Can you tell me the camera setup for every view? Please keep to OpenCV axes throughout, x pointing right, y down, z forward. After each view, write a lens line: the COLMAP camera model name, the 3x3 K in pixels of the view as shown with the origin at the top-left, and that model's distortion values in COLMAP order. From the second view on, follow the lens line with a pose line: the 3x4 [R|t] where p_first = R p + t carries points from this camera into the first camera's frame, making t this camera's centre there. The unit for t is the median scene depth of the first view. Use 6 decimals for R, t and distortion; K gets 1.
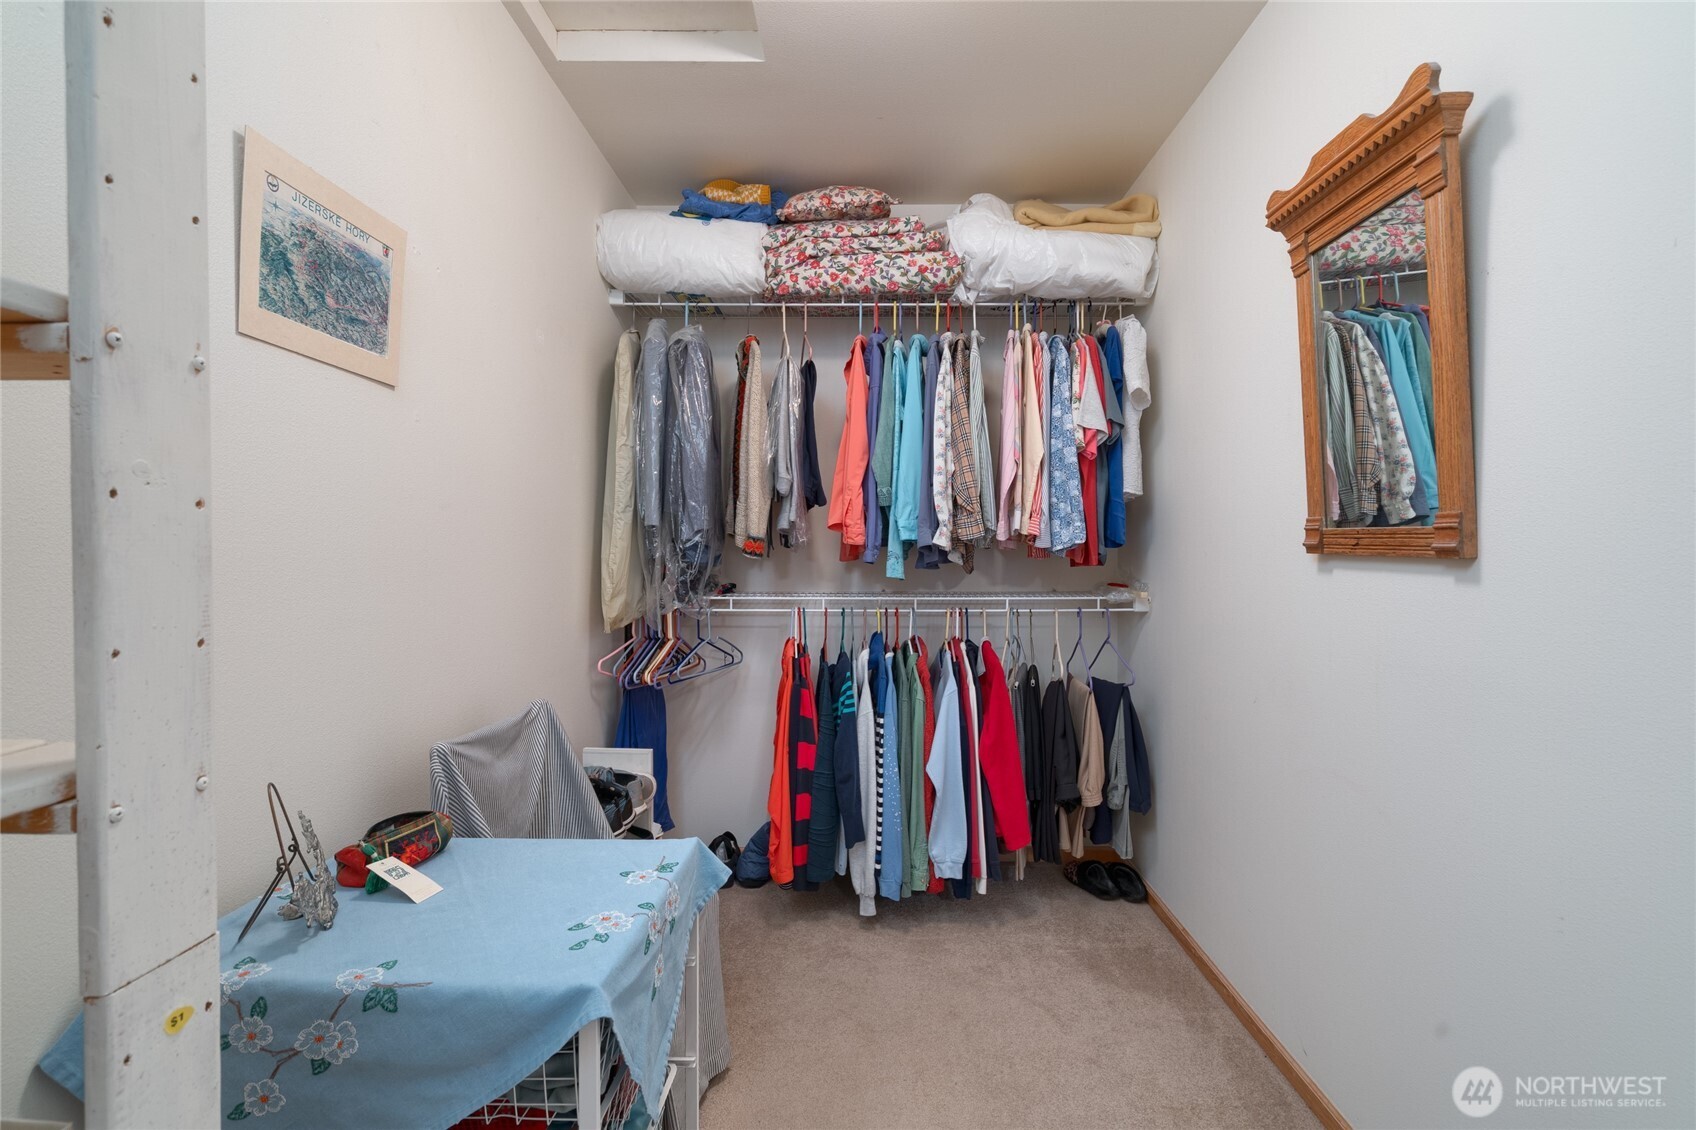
lens RADIAL K [[780.9, 0, 852.5], [0, 780.9, 563.1], [0, 0, 1]] dist [-0.008845, 0.000658]
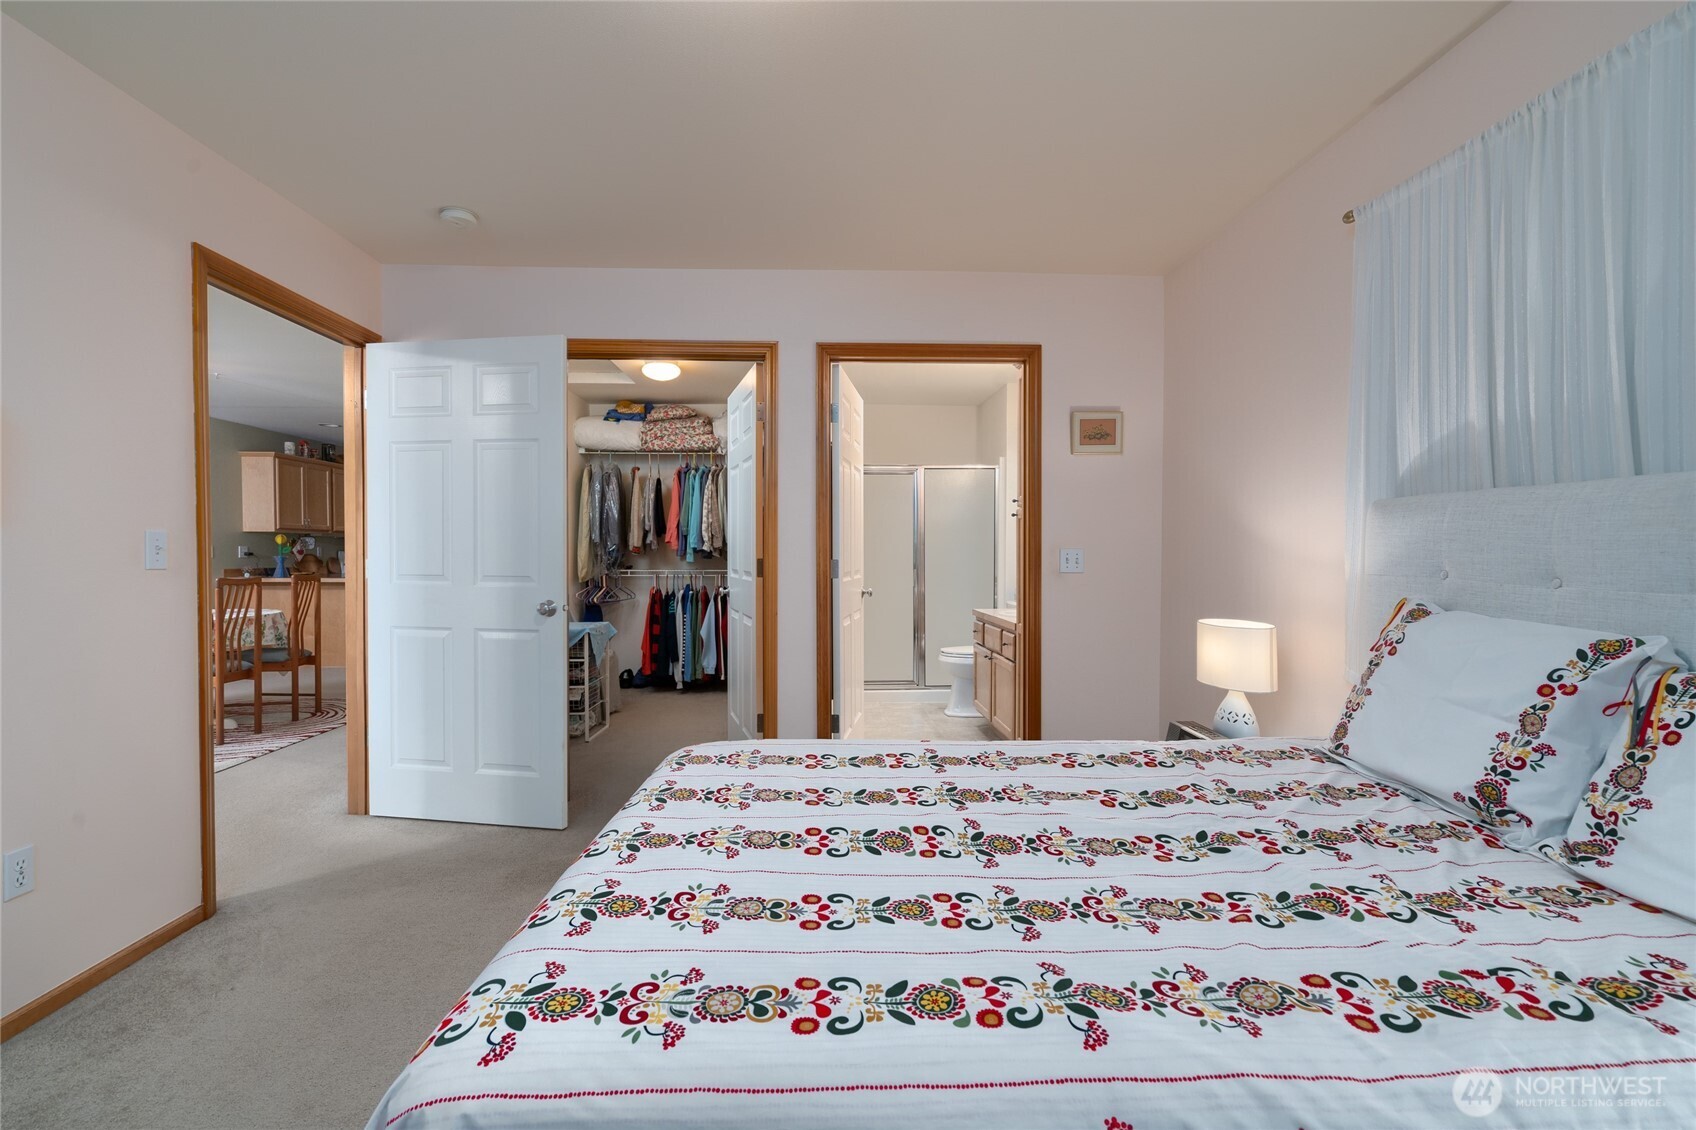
lens RADIAL K [[780.9, 0, 846.6], [0, 780.9, 560.7], [0, 0, 1]] dist [-0.008845, 0.000658]
pose [[0.998479, -0.001668, 0.055111, 0.431259], [0.000880, 0.999897, 0.014316, -0.023107], [-0.055129, -0.014246, 0.998378, -1.641989]]
